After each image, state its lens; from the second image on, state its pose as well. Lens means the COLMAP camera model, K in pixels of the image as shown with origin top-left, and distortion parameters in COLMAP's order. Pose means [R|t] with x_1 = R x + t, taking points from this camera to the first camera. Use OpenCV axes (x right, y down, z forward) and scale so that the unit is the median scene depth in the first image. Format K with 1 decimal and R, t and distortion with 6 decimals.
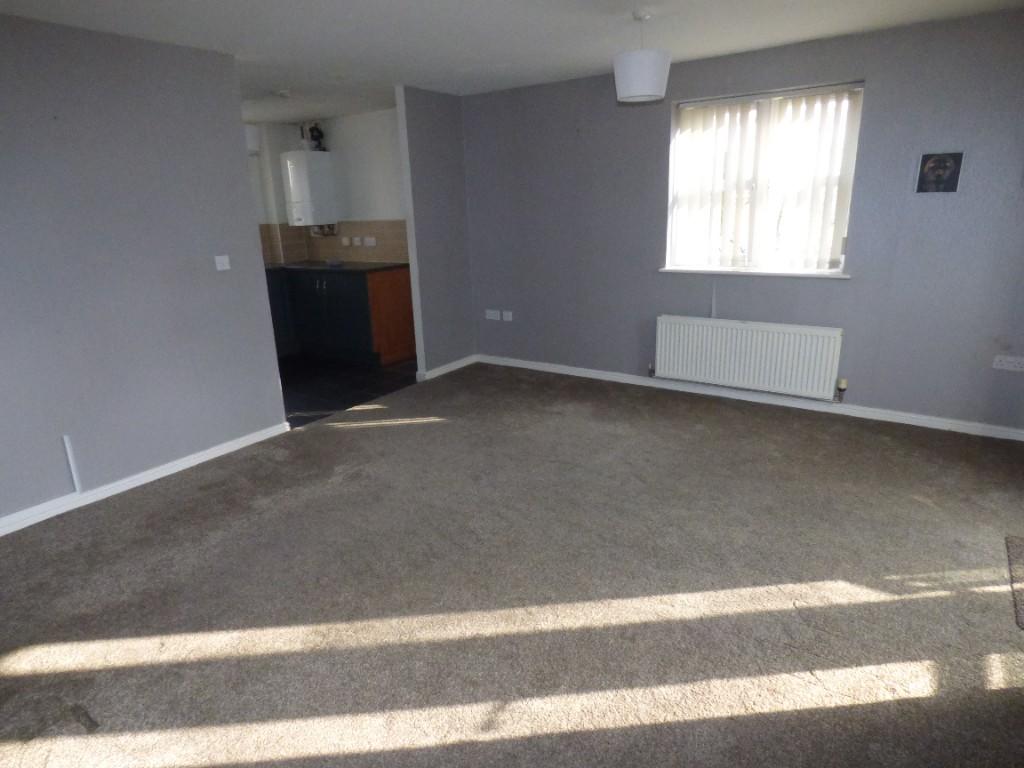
lens RADIAL K [[608.9, 0, 511.5], [0, 608.9, 386.2], [0, 0, 1]] dist [-0.004528, 0.005743]
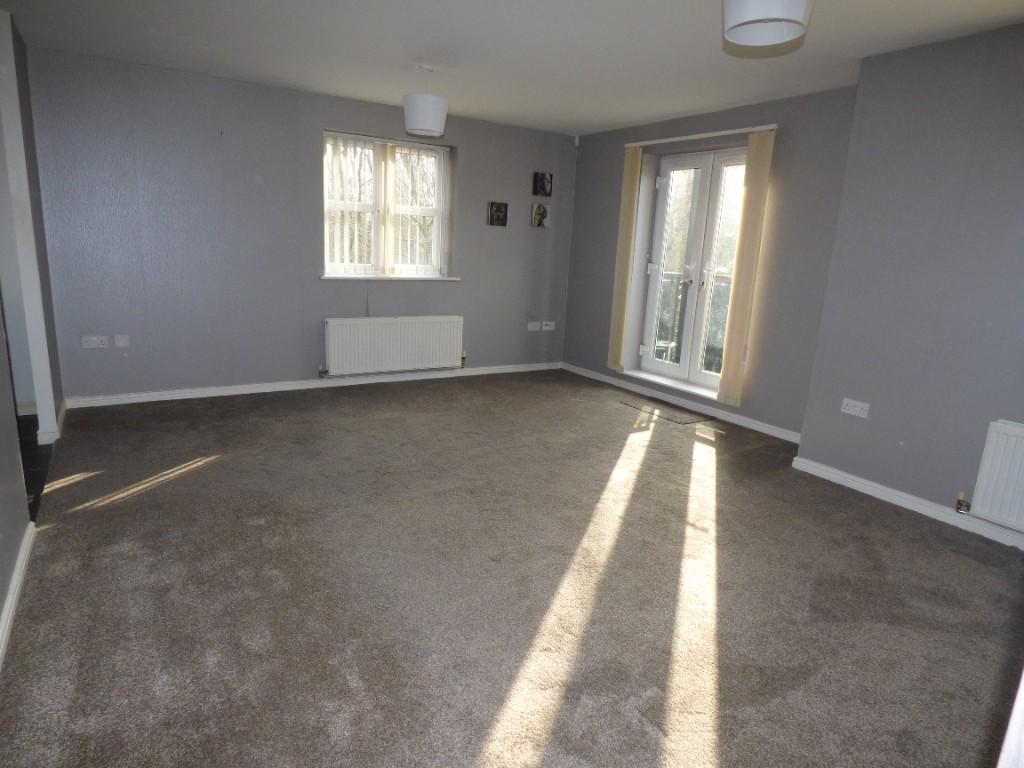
lens RADIAL K [[608.9, 0, 510.5], [0, 608.9, 380.1], [0, 0, 1]] dist [-0.004528, 0.005743]
pose [[0.398469, -0.150049, 0.904824, -0.719122], [0.204535, 0.976221, 0.071816, -0.024329], [-0.894085, 0.156452, 0.419685, 0.312693]]
